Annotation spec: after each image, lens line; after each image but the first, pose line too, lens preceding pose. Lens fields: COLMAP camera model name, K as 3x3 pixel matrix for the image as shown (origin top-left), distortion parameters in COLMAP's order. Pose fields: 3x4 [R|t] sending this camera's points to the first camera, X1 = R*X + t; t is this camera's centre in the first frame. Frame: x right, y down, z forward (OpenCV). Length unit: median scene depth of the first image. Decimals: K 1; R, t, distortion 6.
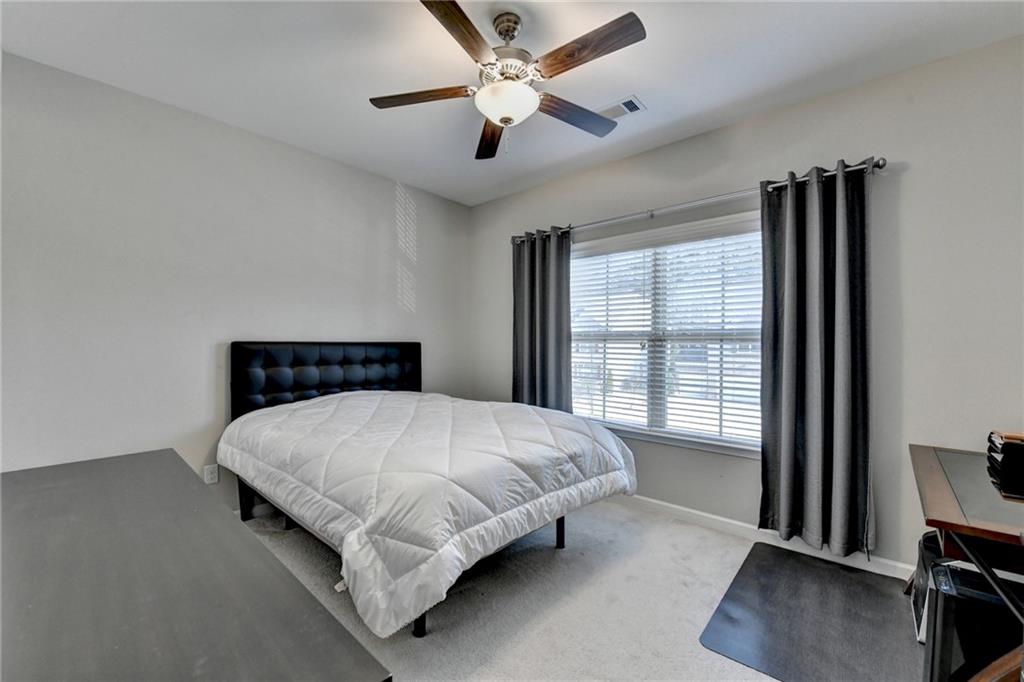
lens RADIAL K [[413.0, 0, 514.4], [0, 413.0, 342.6], [0, 0, 1]] dist [-0.015367, -0.000119]
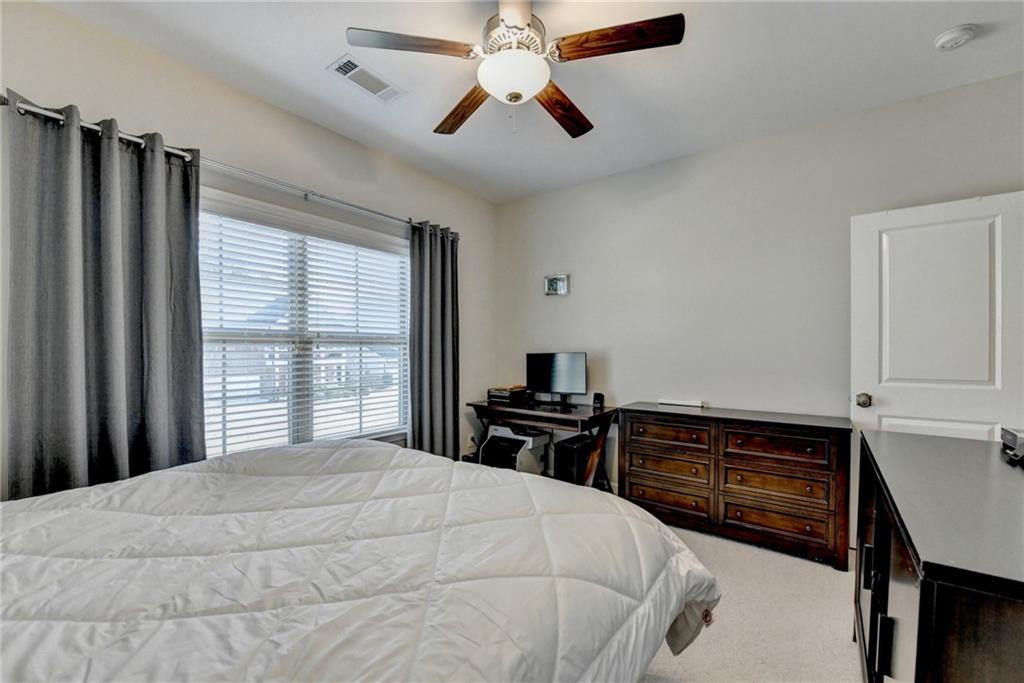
lens RADIAL K [[413.0, 0, 514.4], [0, 413.0, 343.1], [0, 0, 1]] dist [-0.015367, -0.000119]
pose [[-0.081677, 0.002327, 0.996656, -0.582139], [-0.005388, 0.999982, -0.002776, -0.004344], [-0.996644, -0.005597, -0.081663, 0.666508]]
